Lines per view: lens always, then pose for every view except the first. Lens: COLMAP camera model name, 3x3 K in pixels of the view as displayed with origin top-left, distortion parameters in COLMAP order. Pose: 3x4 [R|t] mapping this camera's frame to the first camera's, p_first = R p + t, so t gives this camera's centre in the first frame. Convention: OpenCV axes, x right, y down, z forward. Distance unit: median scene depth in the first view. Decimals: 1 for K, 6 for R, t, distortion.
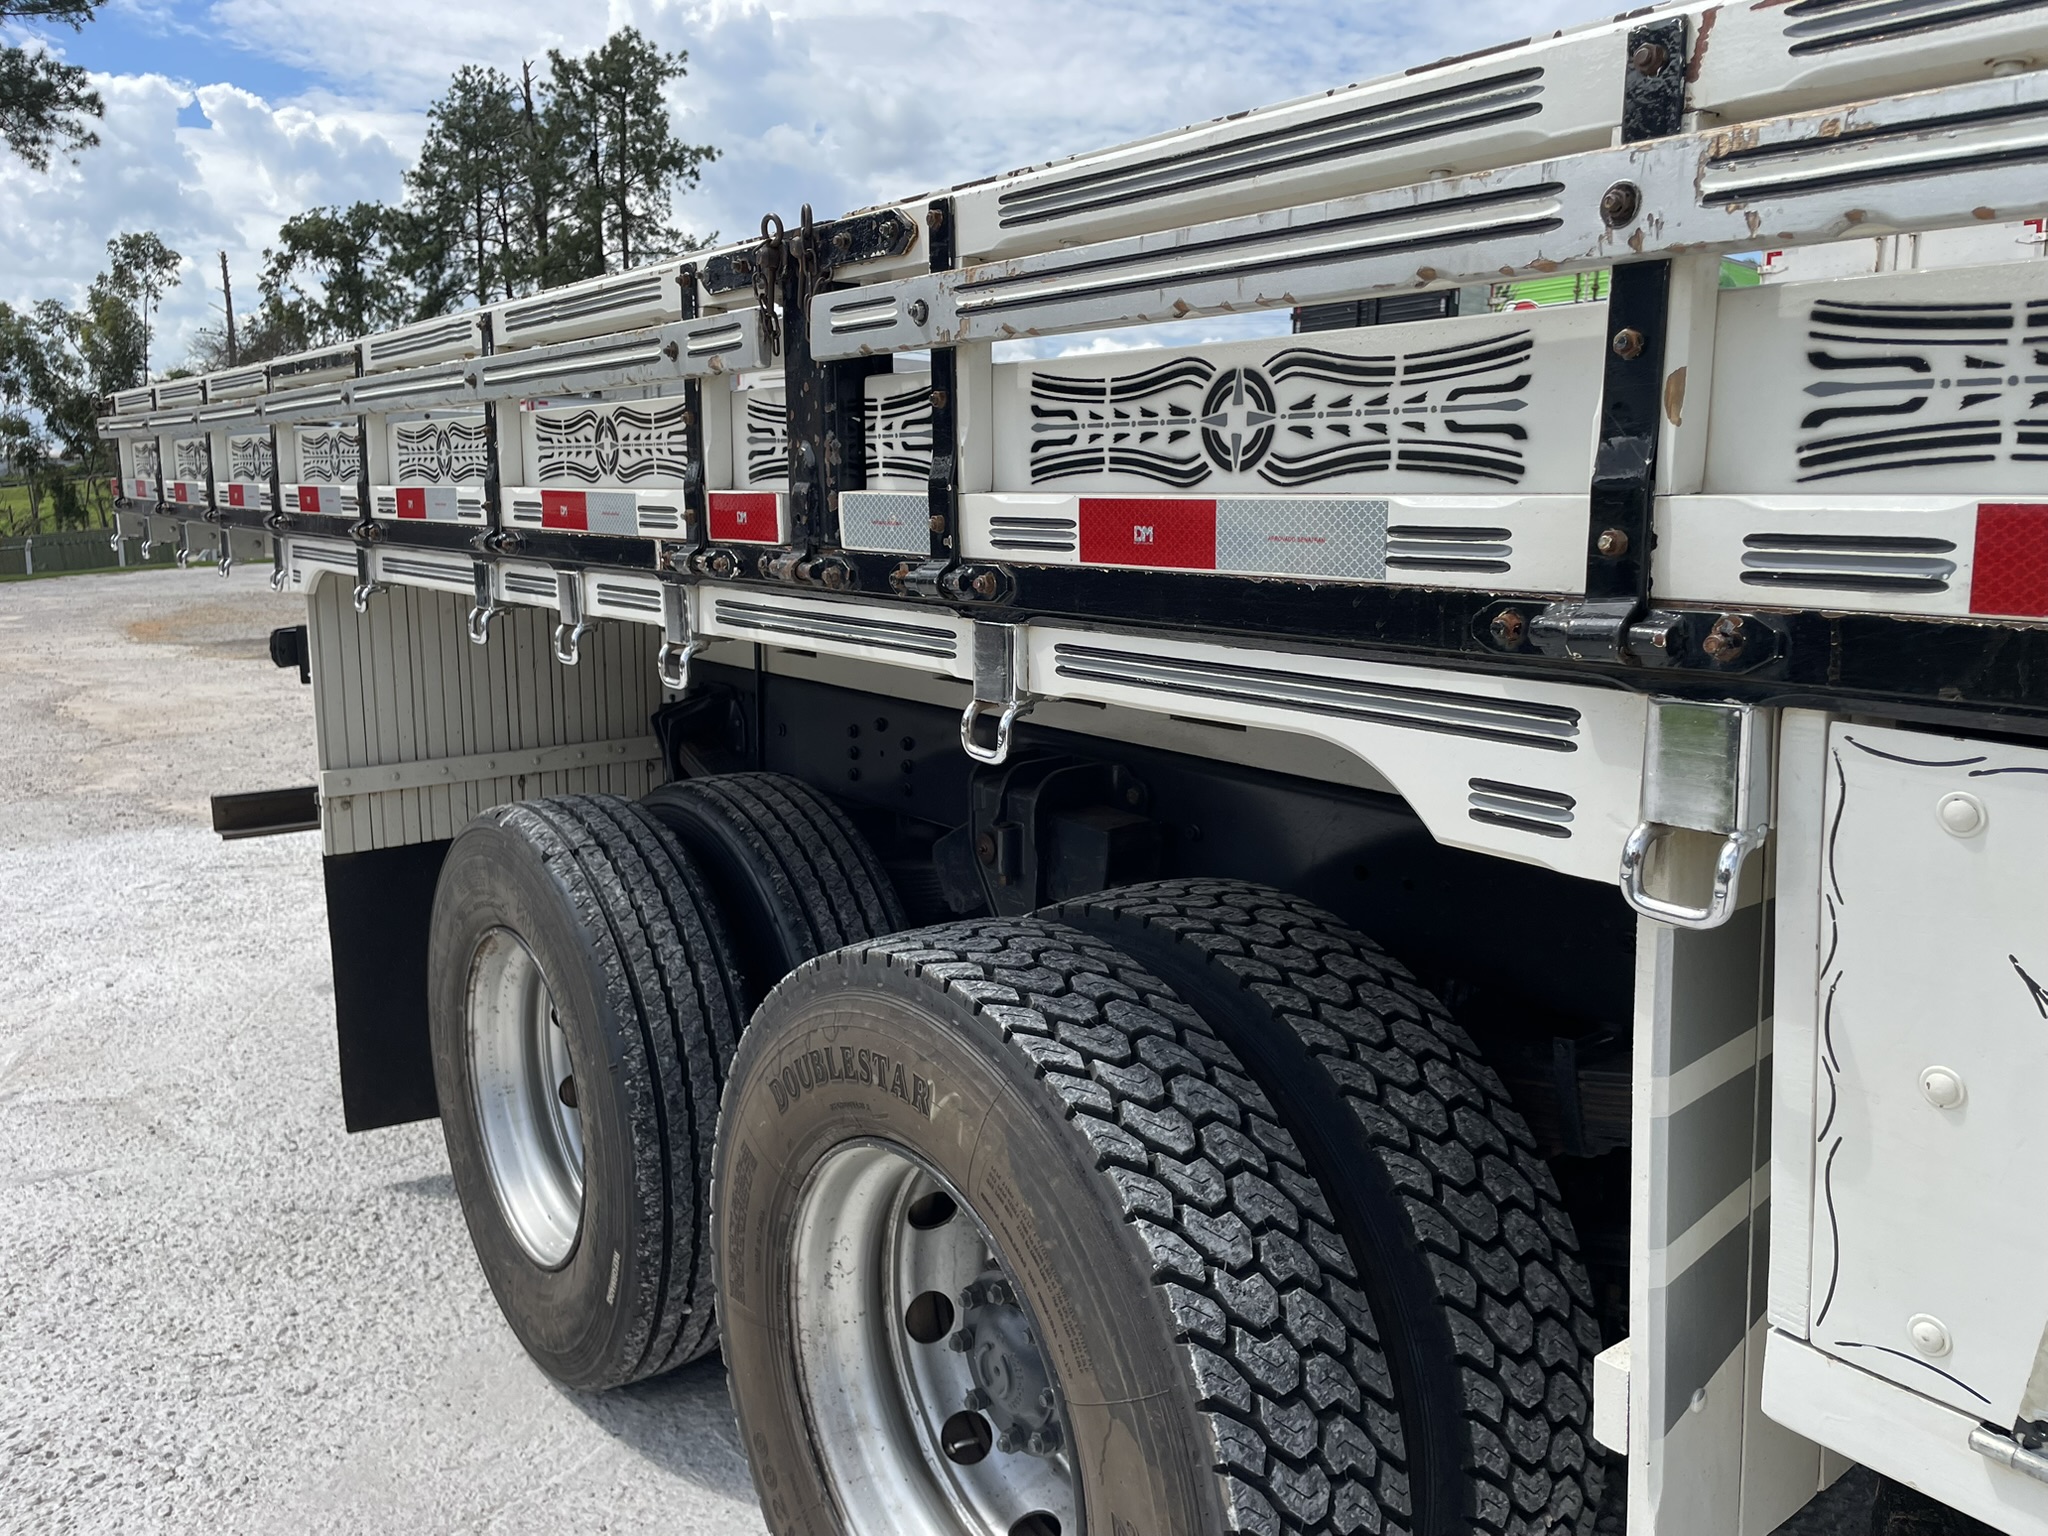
lens RADIAL K [[1578.8, 0, 1021.2], [0, 1578.8, 751.2], [0, 0, 1]] dist [0.064008, -0.085507]
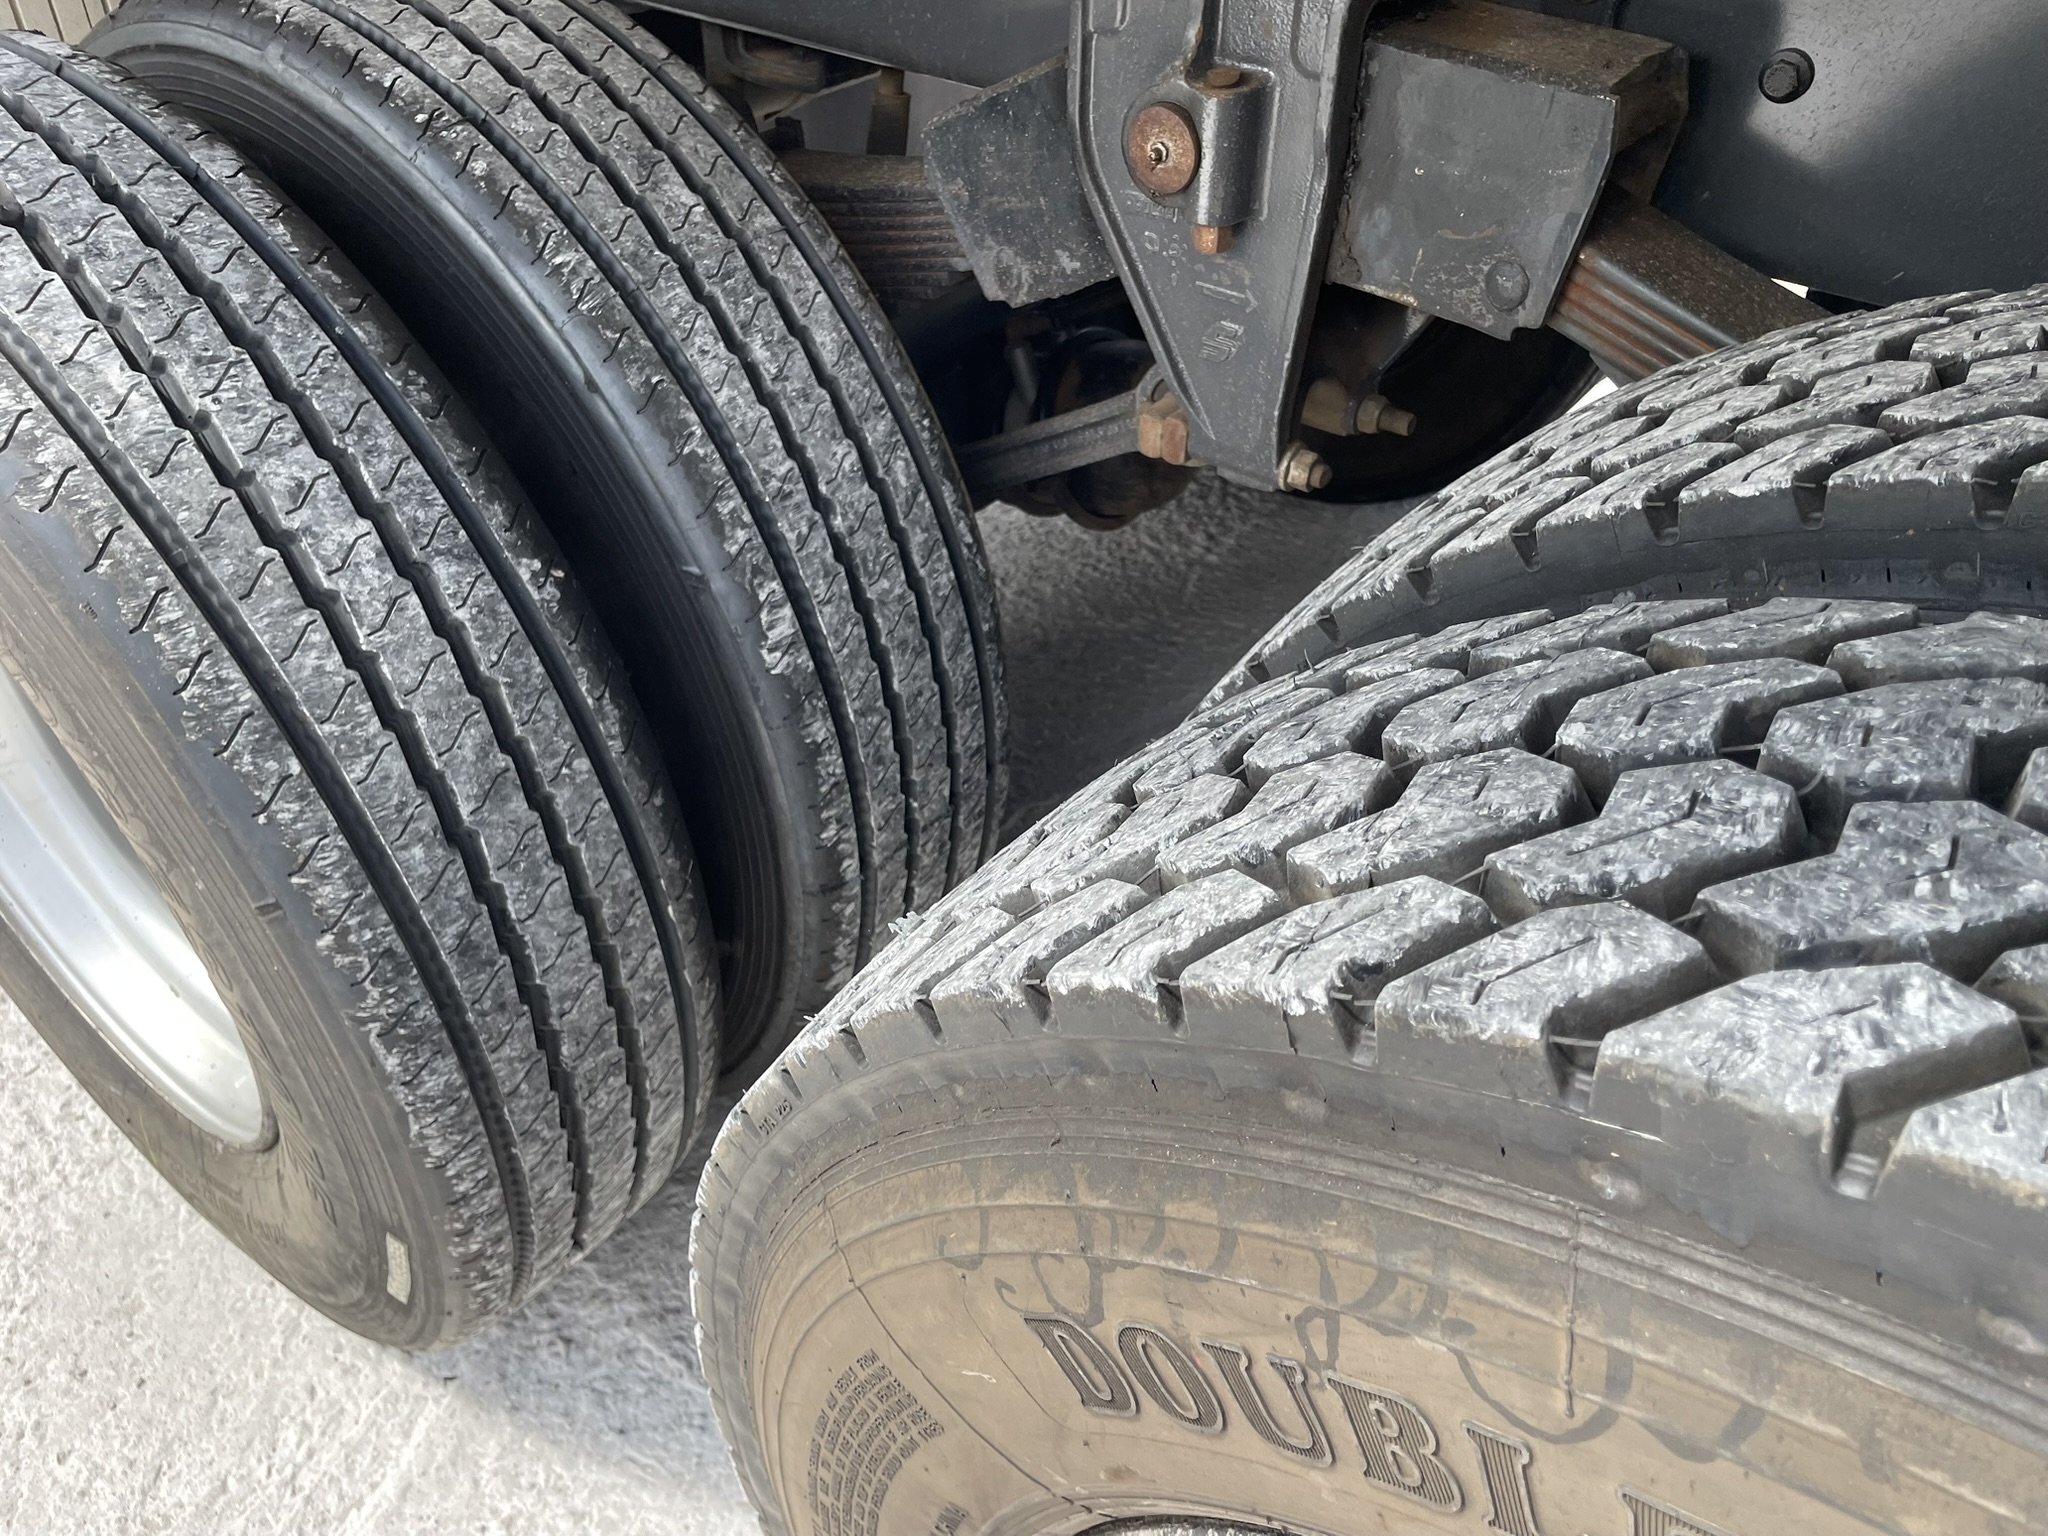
lens RADIAL K [[1578.8, 0, 1038.5], [0, 1578.8, 792.3], [0, 0, 1]] dist [0.064008, -0.085507]
pose [[0.966114, -0.155963, 0.205669, -0.145468], [0.032336, 0.863660, 0.503037, 0.002868], [-0.256083, -0.479341, 0.839437, 0.607836]]
